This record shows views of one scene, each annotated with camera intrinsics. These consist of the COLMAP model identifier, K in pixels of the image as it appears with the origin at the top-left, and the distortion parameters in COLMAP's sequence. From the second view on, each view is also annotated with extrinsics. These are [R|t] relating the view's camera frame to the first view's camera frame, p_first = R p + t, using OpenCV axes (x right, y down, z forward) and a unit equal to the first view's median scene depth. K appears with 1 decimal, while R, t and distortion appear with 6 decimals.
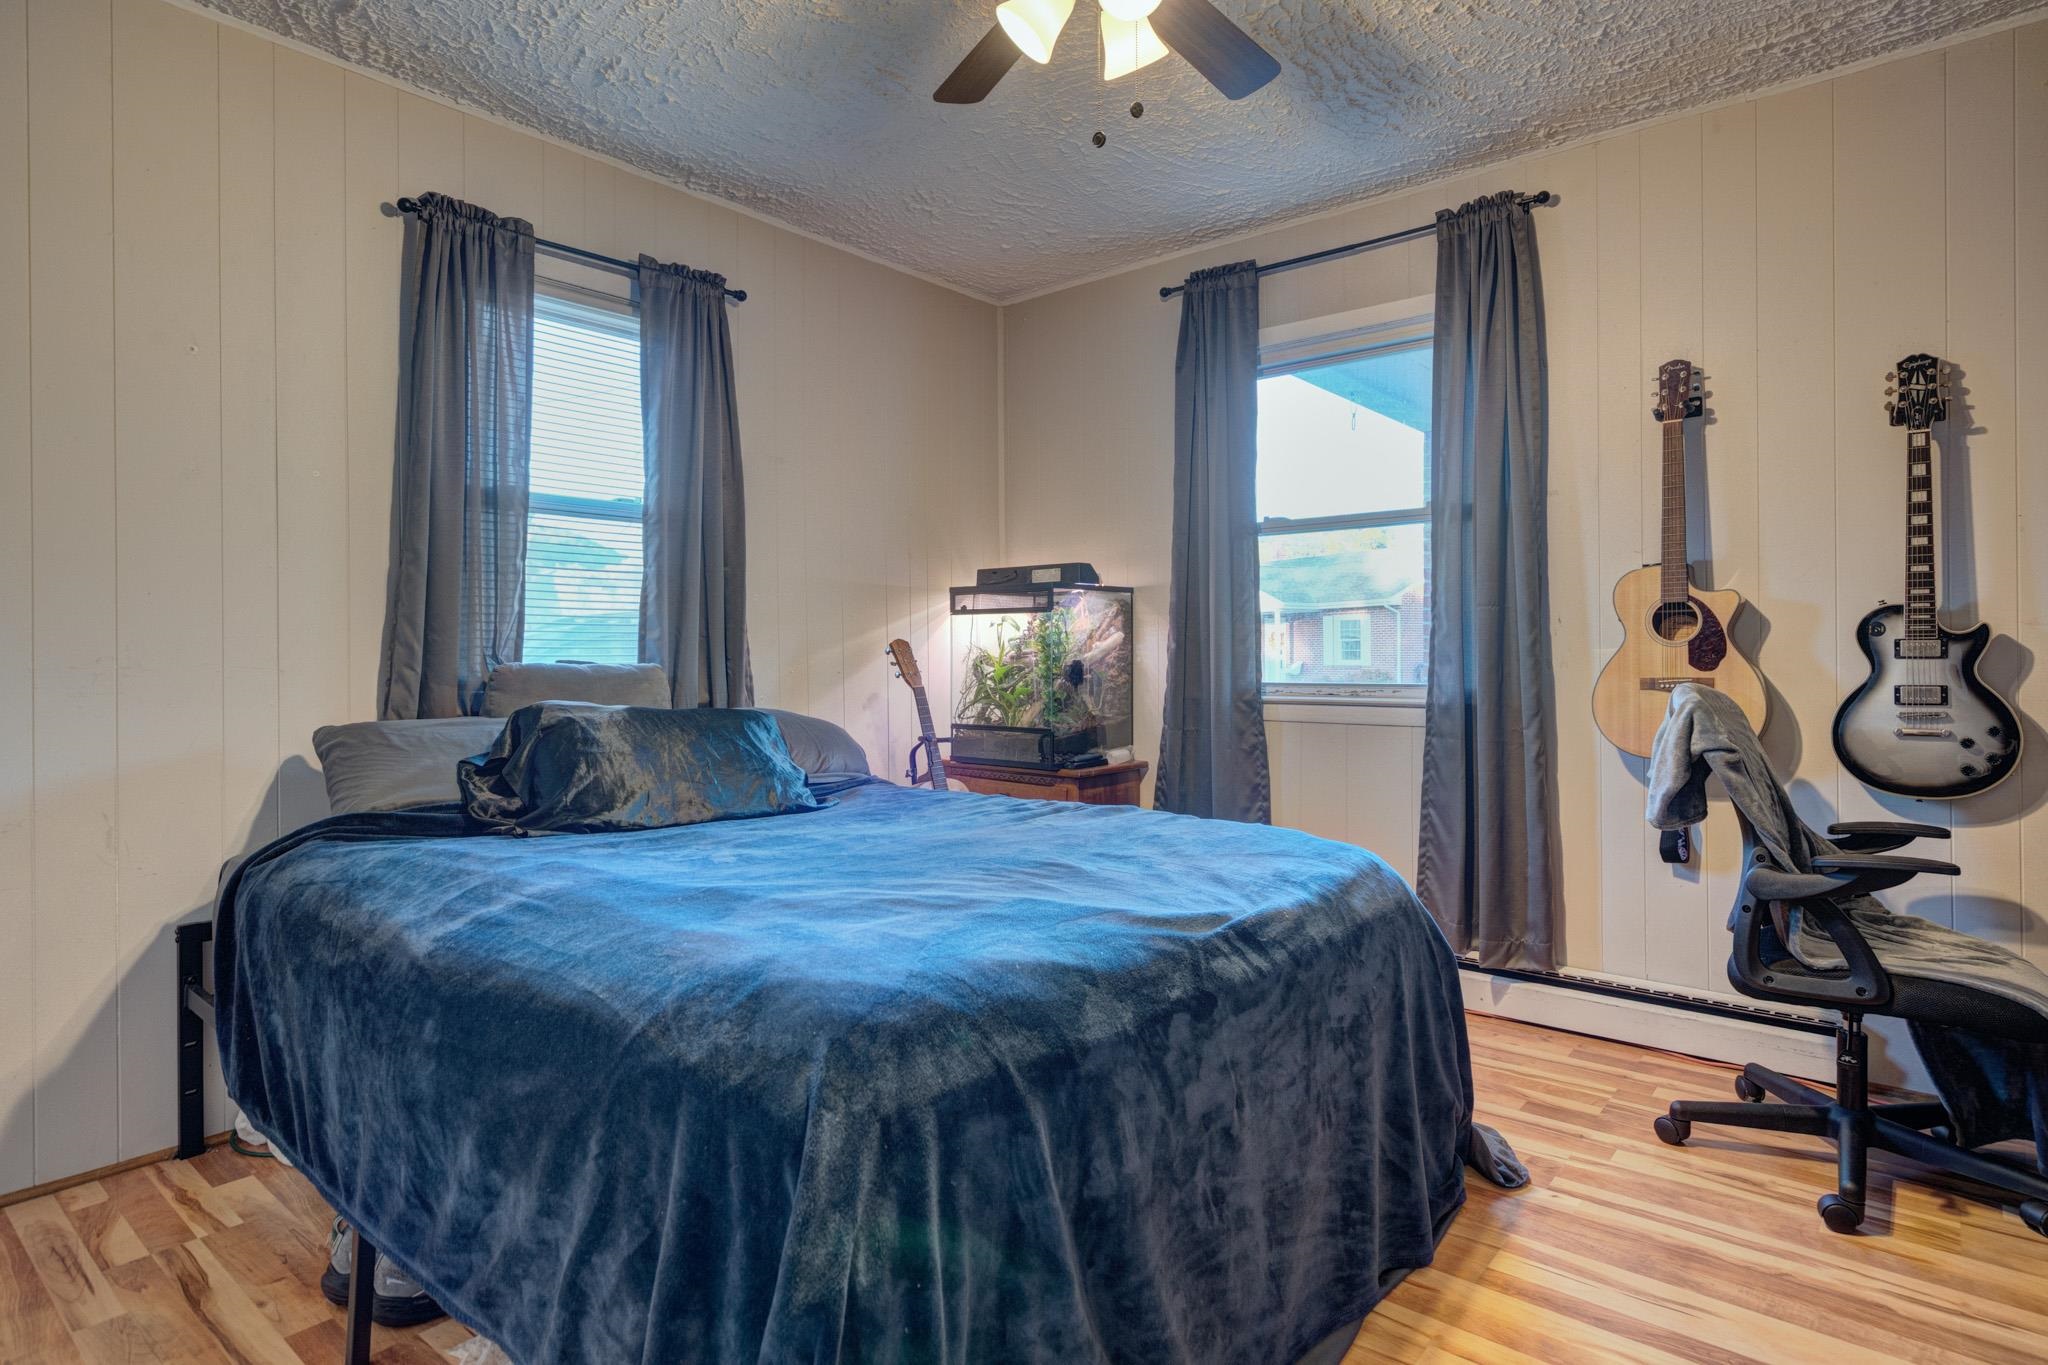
lens RADIAL K [[1131.0, 0, 1039.8], [0, 1131.0, 646.1], [0, 0, 1]] dist [0.003297, 0.002643]
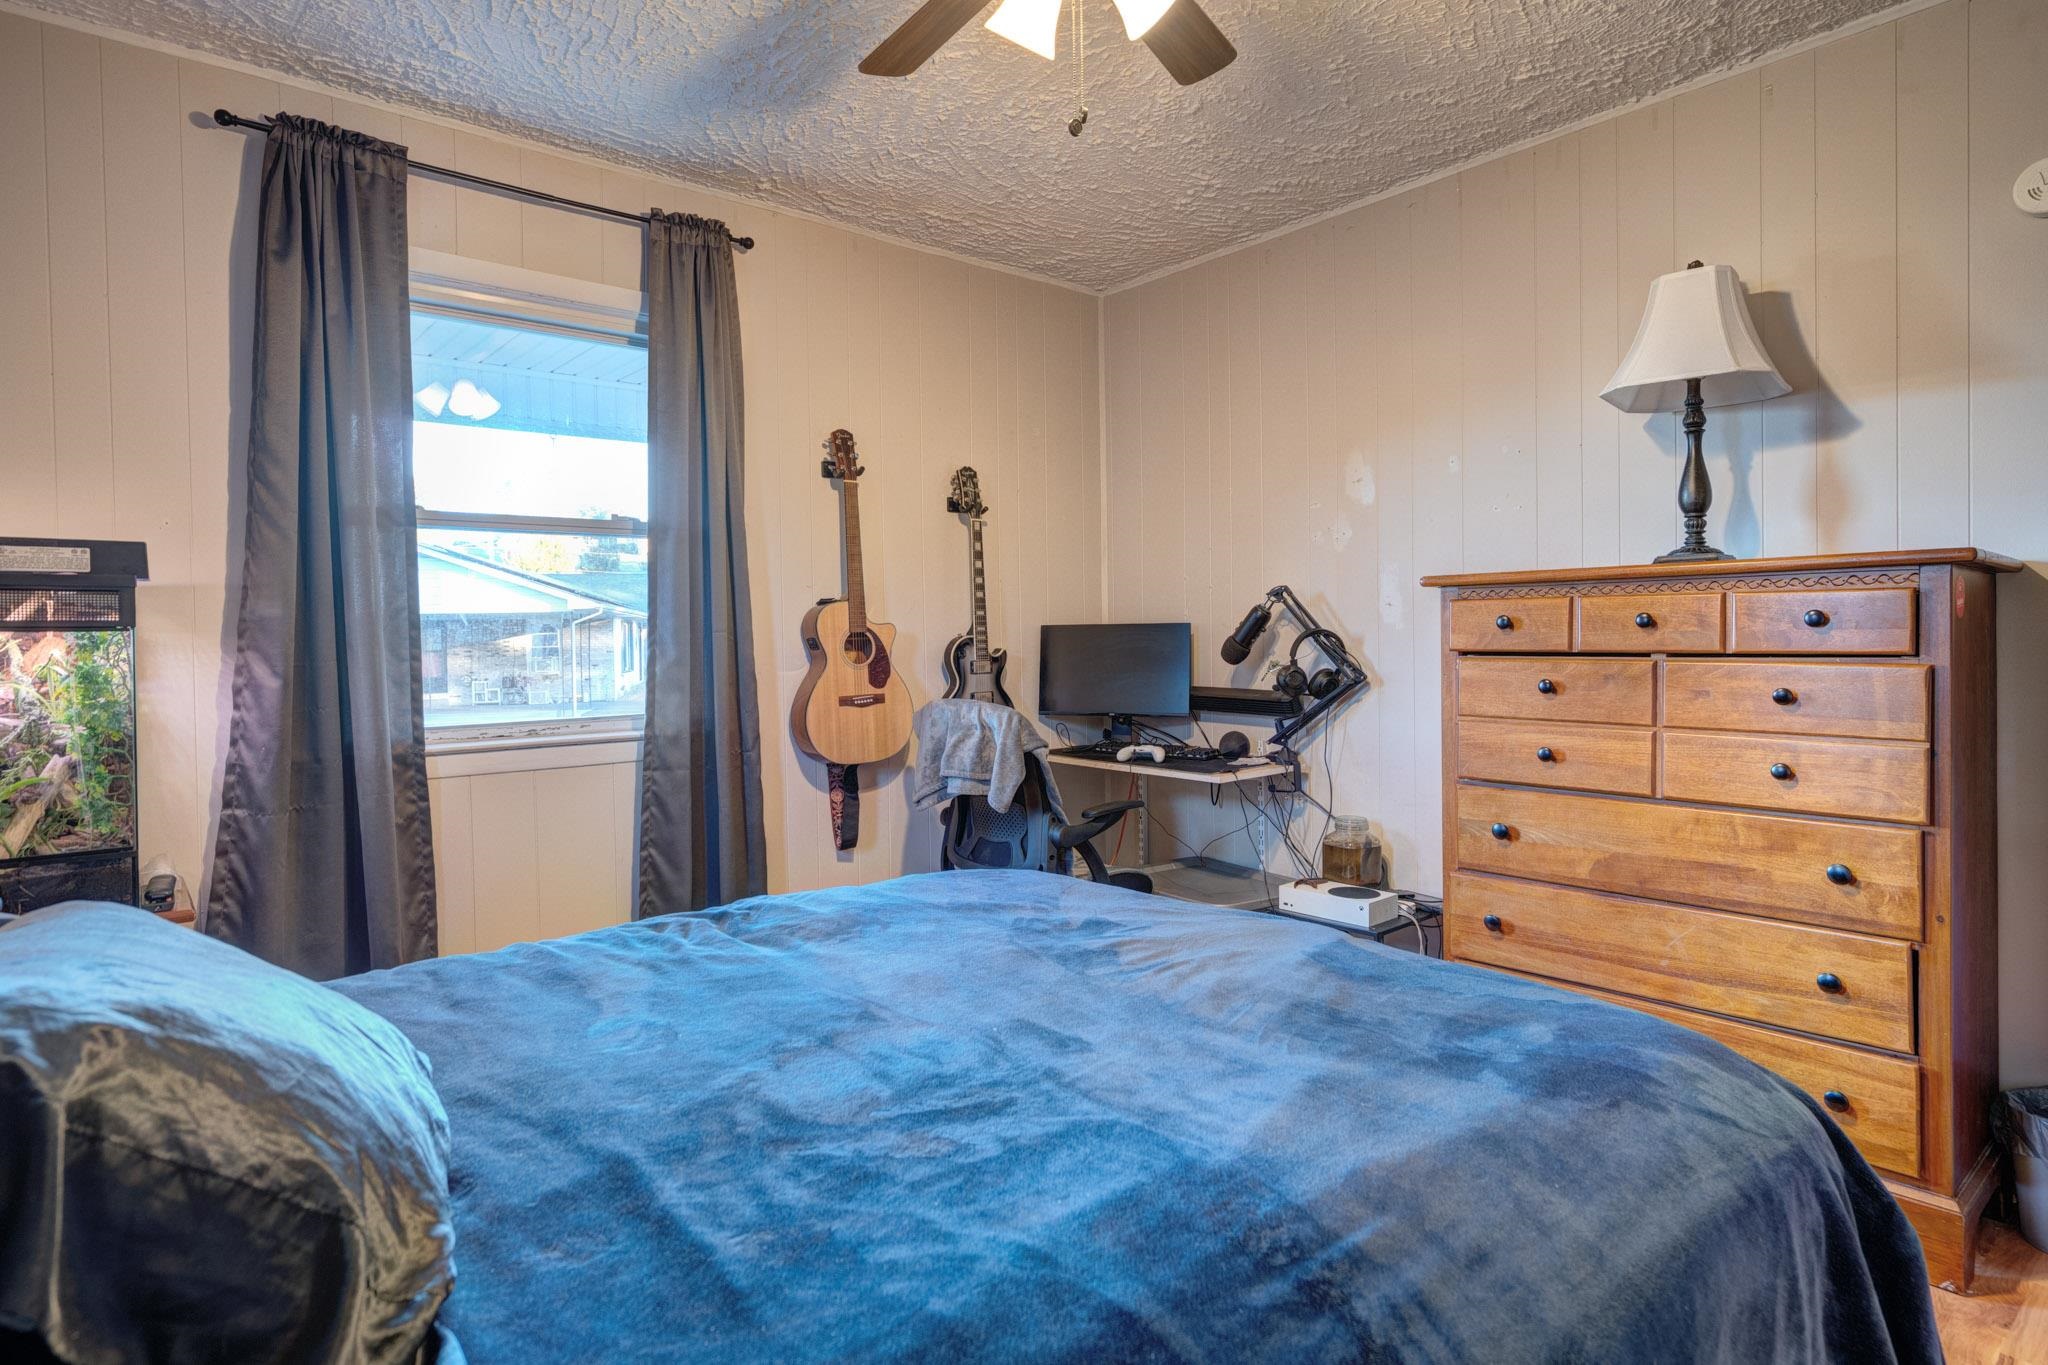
lens RADIAL K [[1131.0, 0, 1039.8], [0, 1131.0, 646.1], [0, 0, 1]] dist [0.003297, 0.002643]
pose [[0.150447, -0.002951, 0.988614, -0.519058], [0.008788, 0.999960, 0.001648, -0.020989], [-0.988579, 0.008440, 0.150467, 0.543004]]
